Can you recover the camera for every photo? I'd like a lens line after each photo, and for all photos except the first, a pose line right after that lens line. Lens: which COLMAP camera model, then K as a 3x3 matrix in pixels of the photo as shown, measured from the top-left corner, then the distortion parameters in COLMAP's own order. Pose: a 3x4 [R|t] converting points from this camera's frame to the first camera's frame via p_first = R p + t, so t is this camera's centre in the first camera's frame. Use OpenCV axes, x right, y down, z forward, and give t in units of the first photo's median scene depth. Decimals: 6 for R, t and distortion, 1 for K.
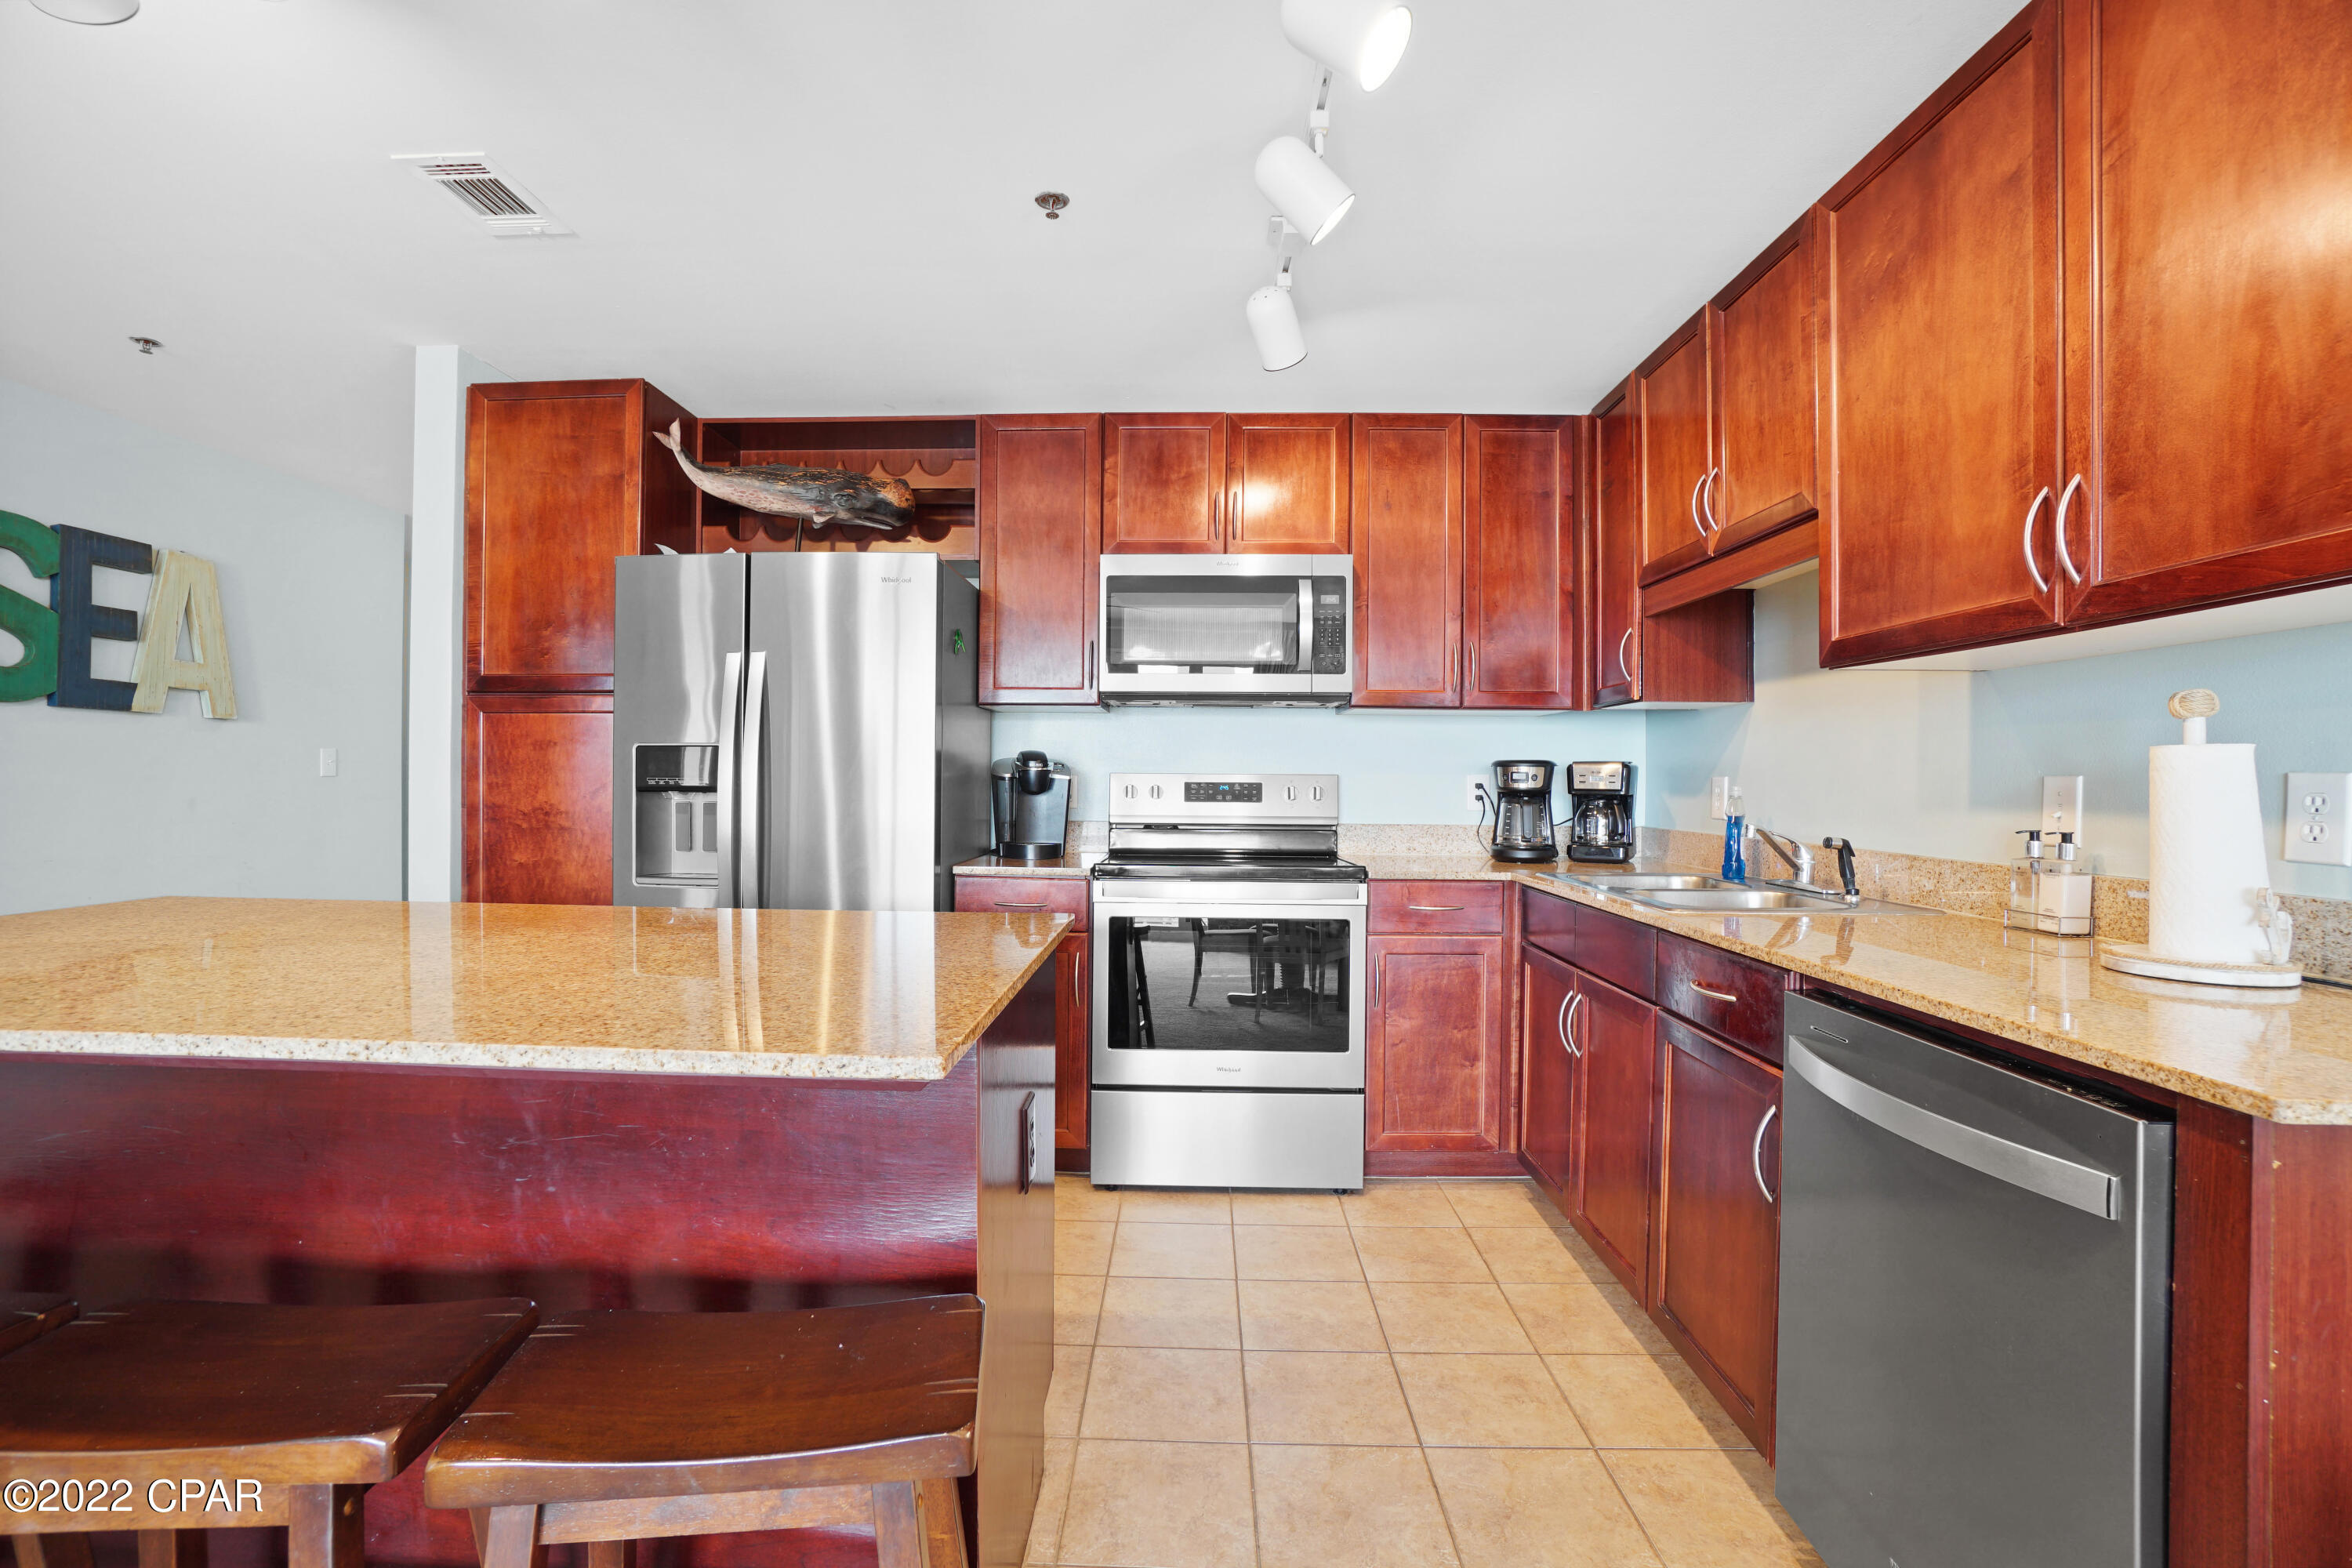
lens RADIAL K [[1033.6, 0, 1176.0], [0, 1033.6, 784.0], [0, 0, 1]] dist [-0.035497, 0.000321]
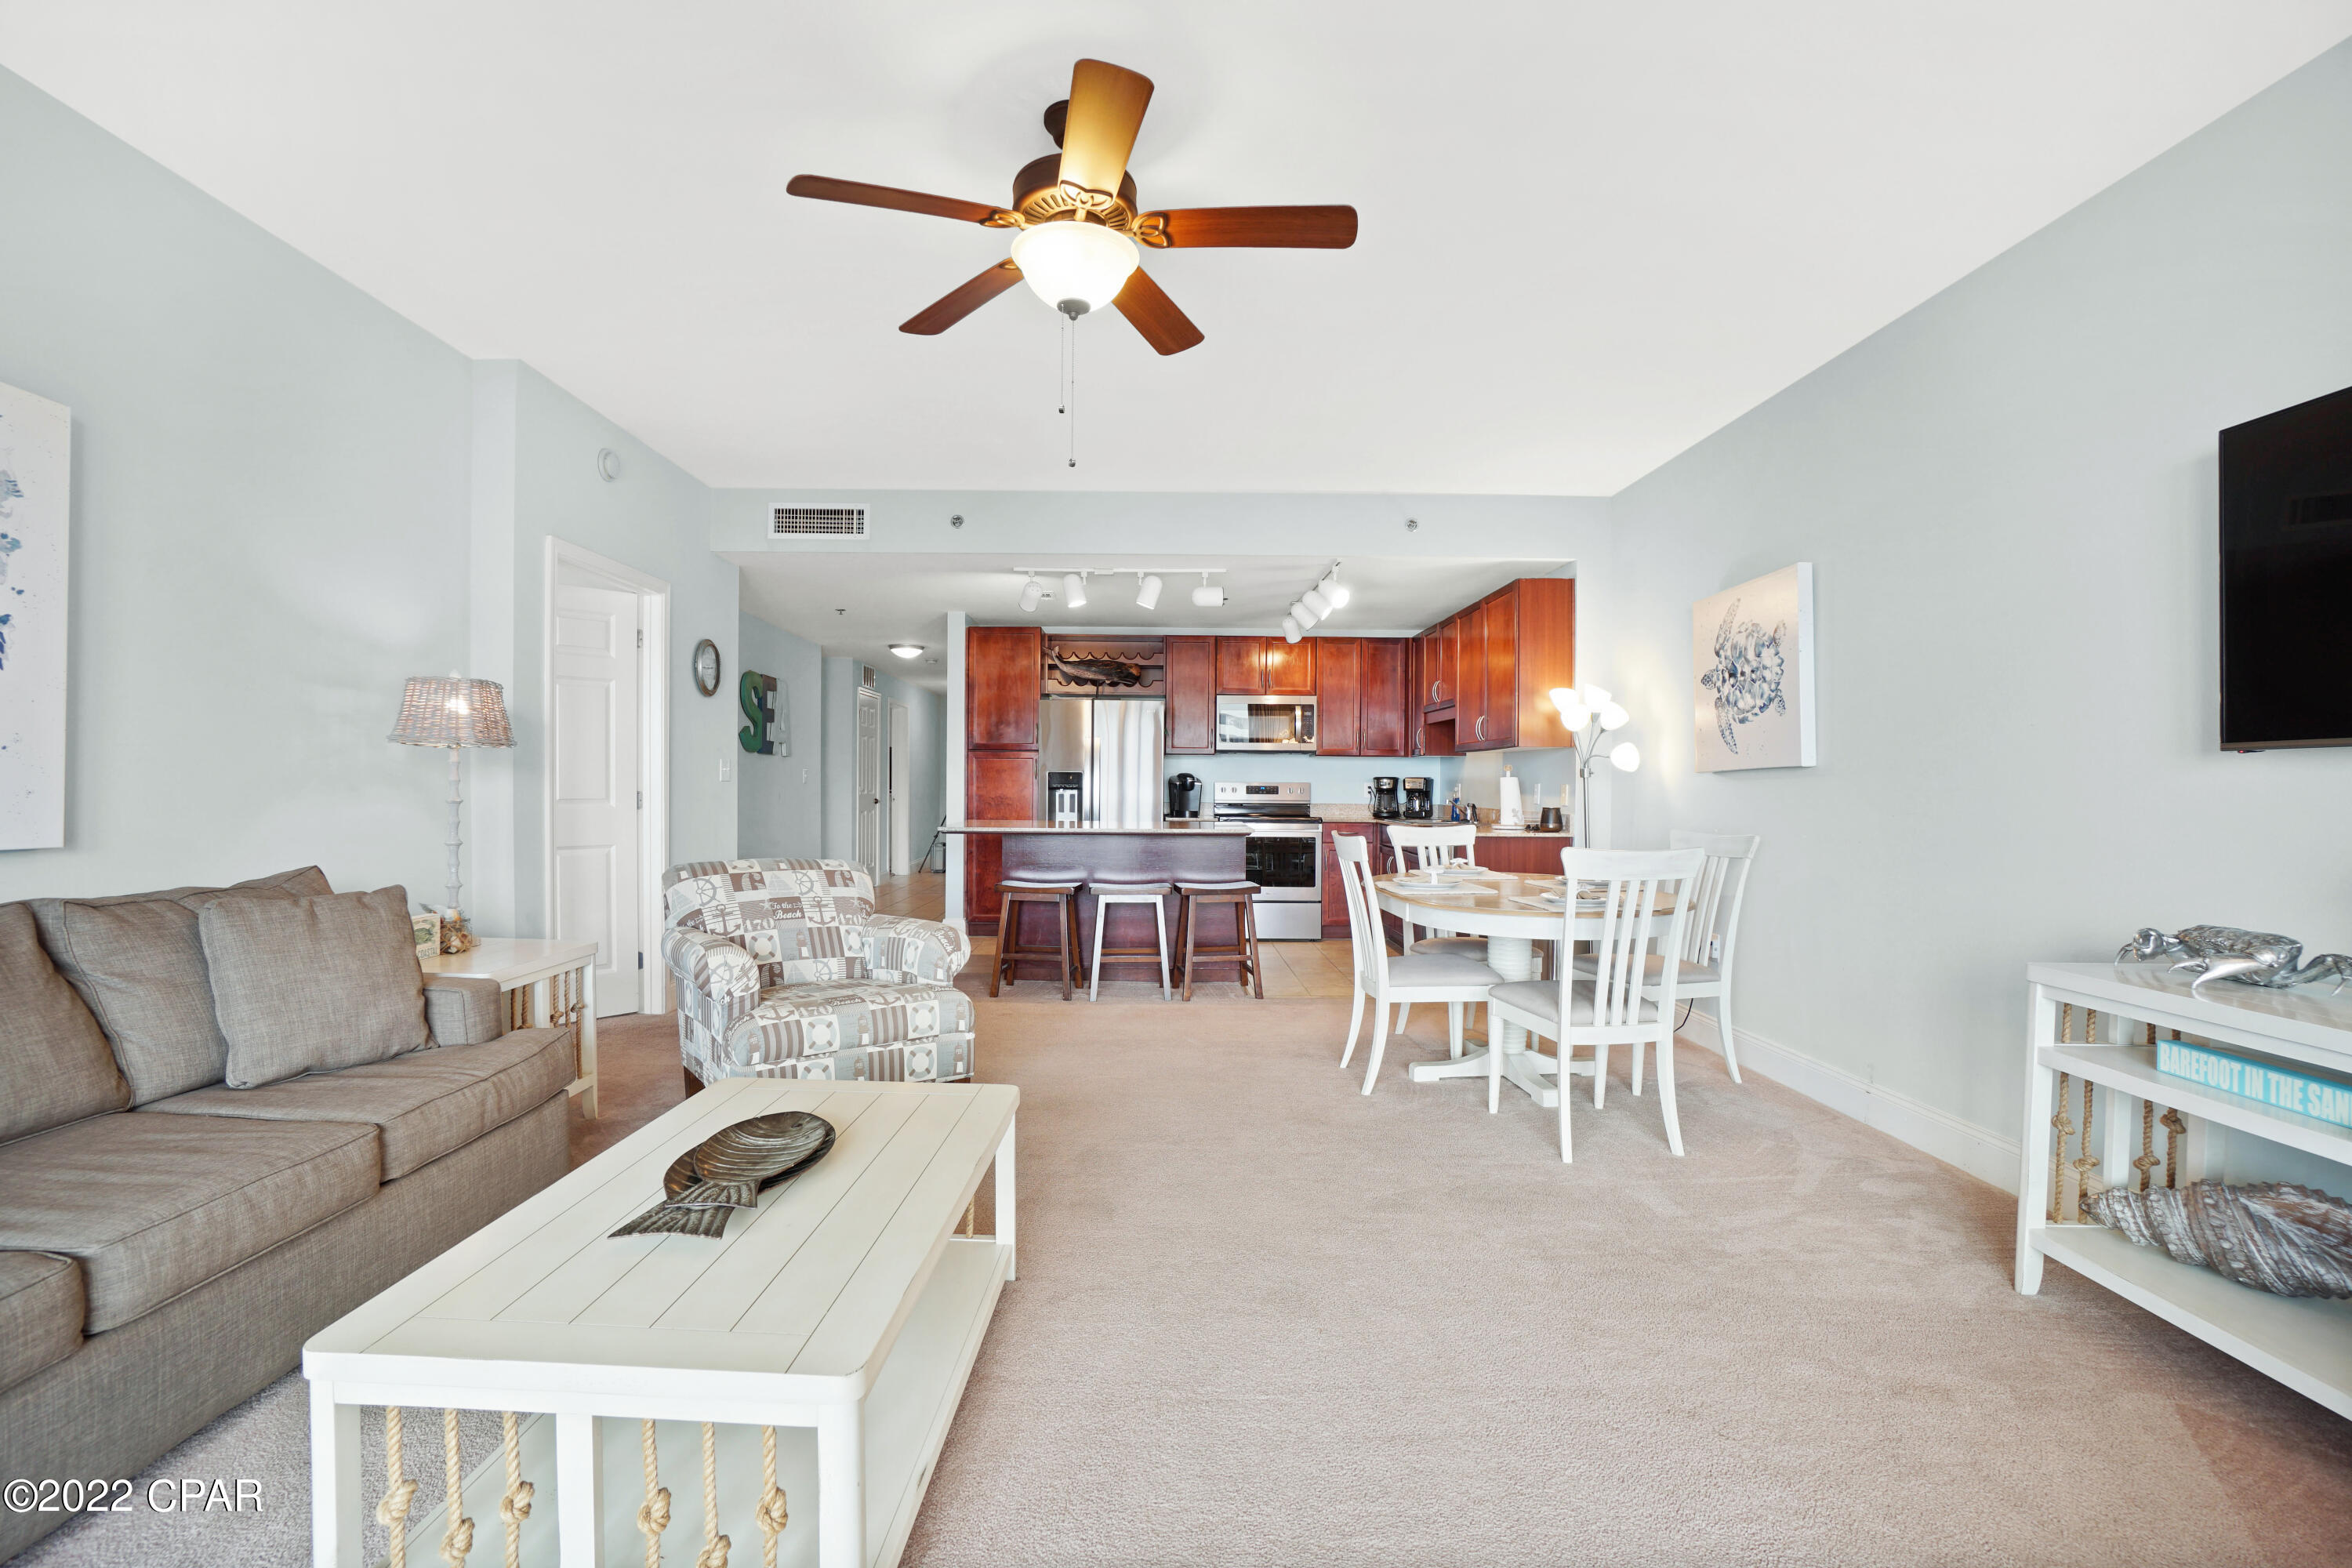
lens RADIAL K [[1033.6, 0, 1176.0], [0, 1033.6, 784.0], [0, 0, 1]] dist [-0.035497, 0.000321]
pose [[0.999524, 0.000174, 0.030859, -0.242731], [-0.000089, 0.999996, -0.002753, 0.000711], [-0.030860, 0.002749, 0.999520, -1.465130]]
